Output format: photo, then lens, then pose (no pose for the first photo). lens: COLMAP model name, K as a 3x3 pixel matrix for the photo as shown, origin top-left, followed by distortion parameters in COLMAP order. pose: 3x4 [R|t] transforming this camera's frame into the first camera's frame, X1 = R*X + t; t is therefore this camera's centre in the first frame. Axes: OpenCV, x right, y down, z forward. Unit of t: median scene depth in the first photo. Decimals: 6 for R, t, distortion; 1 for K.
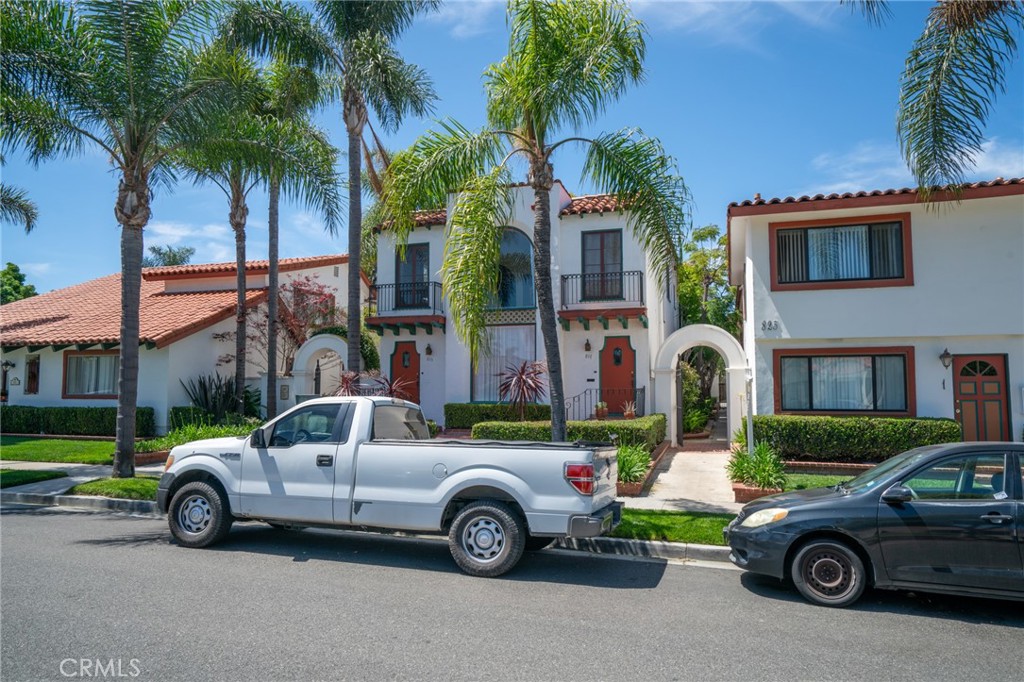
lens RADIAL K [[664.1, 0, 511.5], [0, 664.1, 337.1], [0, 0, 1]] dist [-0.003452, -0.000999]
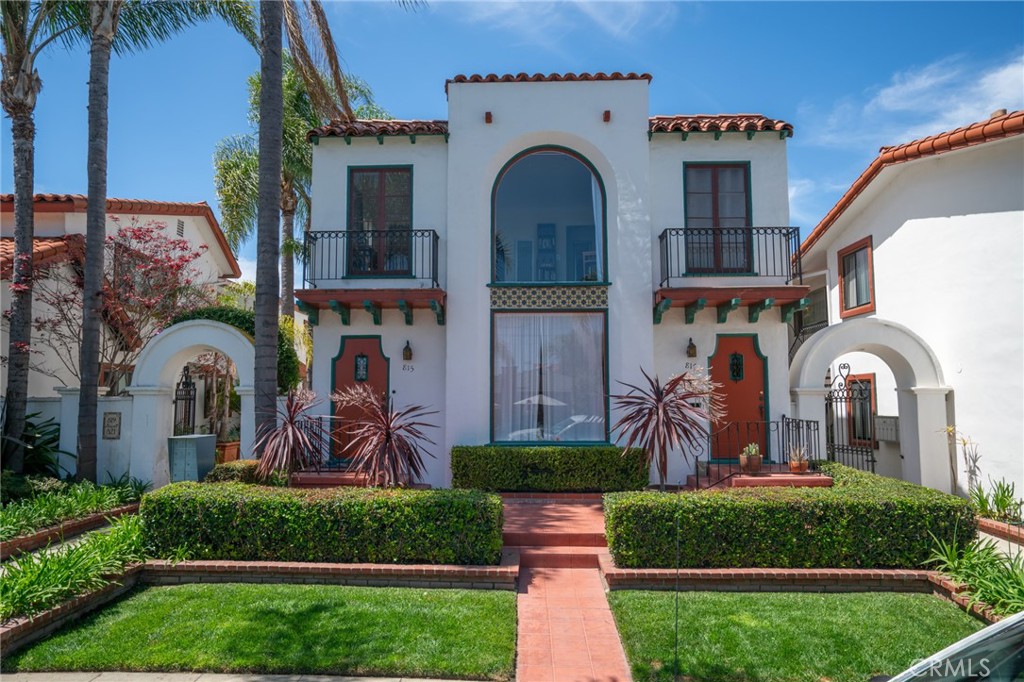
lens RADIAL K [[669.4, 0, 512.7], [0, 669.4, 347.4], [0, 0, 1]] dist [-0.009116, 0.007839]
pose [[0.958624, 0.022325, 0.283798, -0.197340], [-0.020617, 0.999747, -0.009004, 0.018794], [-0.283927, 0.002780, 0.958842, 0.412575]]
